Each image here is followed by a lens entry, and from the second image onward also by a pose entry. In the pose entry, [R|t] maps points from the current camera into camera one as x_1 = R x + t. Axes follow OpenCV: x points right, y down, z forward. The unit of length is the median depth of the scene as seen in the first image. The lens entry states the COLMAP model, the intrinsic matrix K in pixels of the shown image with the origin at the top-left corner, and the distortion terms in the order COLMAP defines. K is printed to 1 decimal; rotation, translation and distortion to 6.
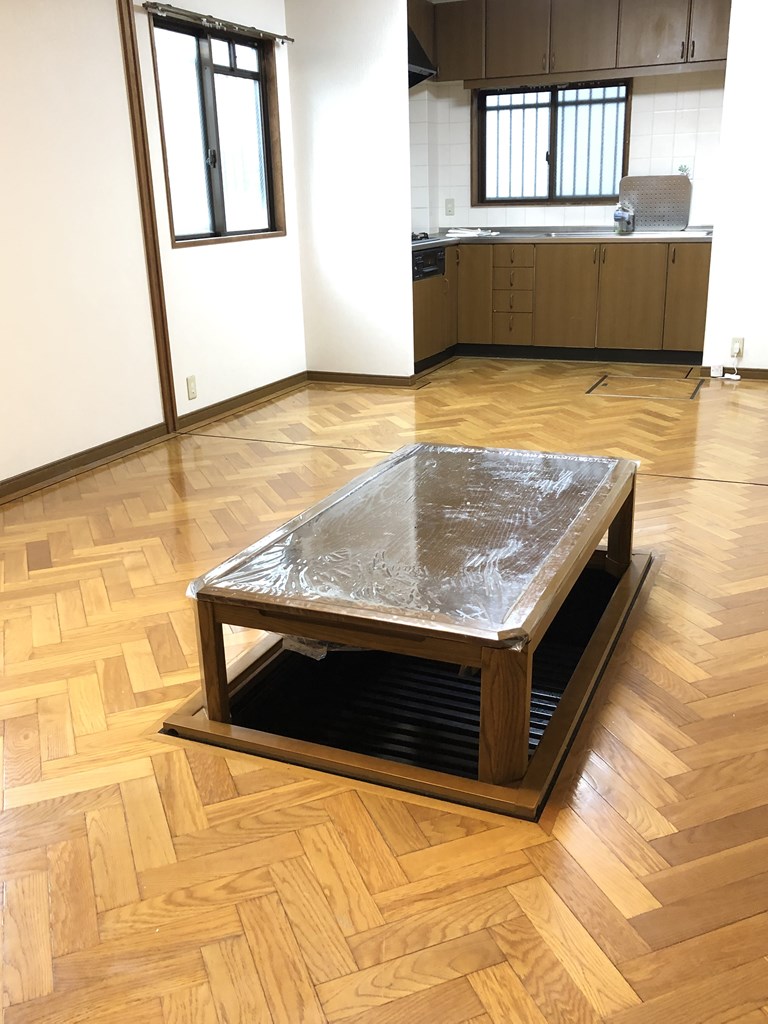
lens RADIAL K [[928.8, 0, 384.0], [0, 928.8, 512.0], [0, 0, 1]] dist [0.022432, 0.011056]
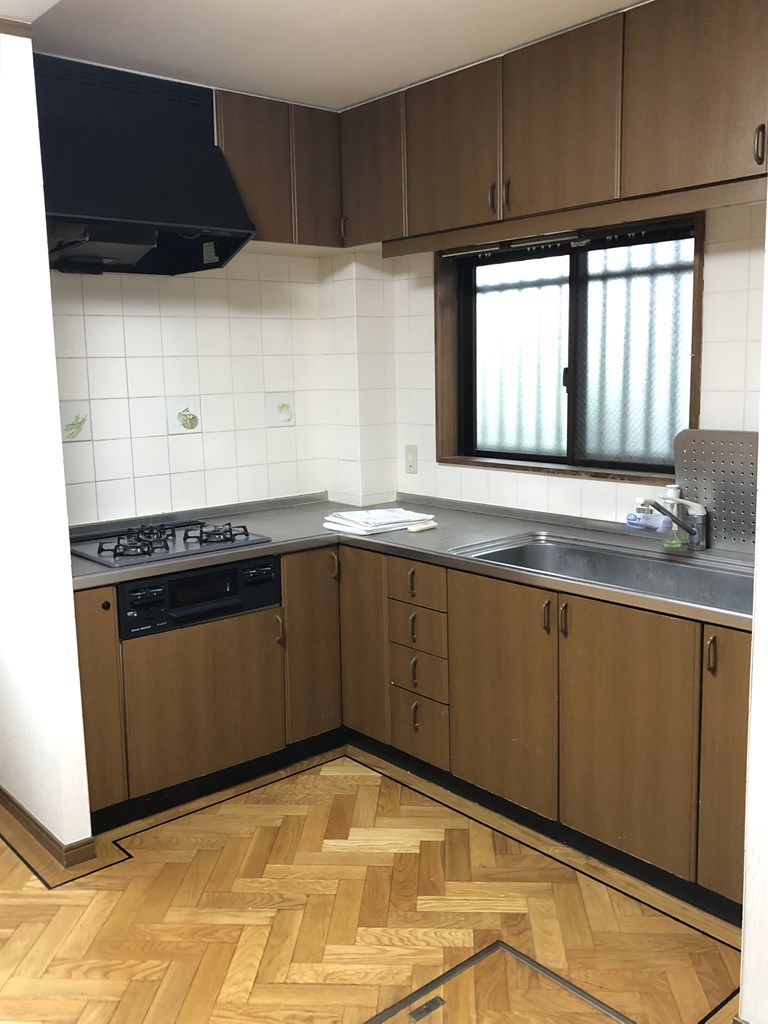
lens RADIAL K [[928.8, 0, 384.0], [0, 928.8, 512.0], [0, 0, 1]] dist [0.022432, 0.011056]
pose [[0.880915, 0.075986, -0.467134, 0.331884], [-0.140109, 0.984654, -0.104047, -0.248224], [0.452059, 0.157106, 0.878043, 0.537900]]
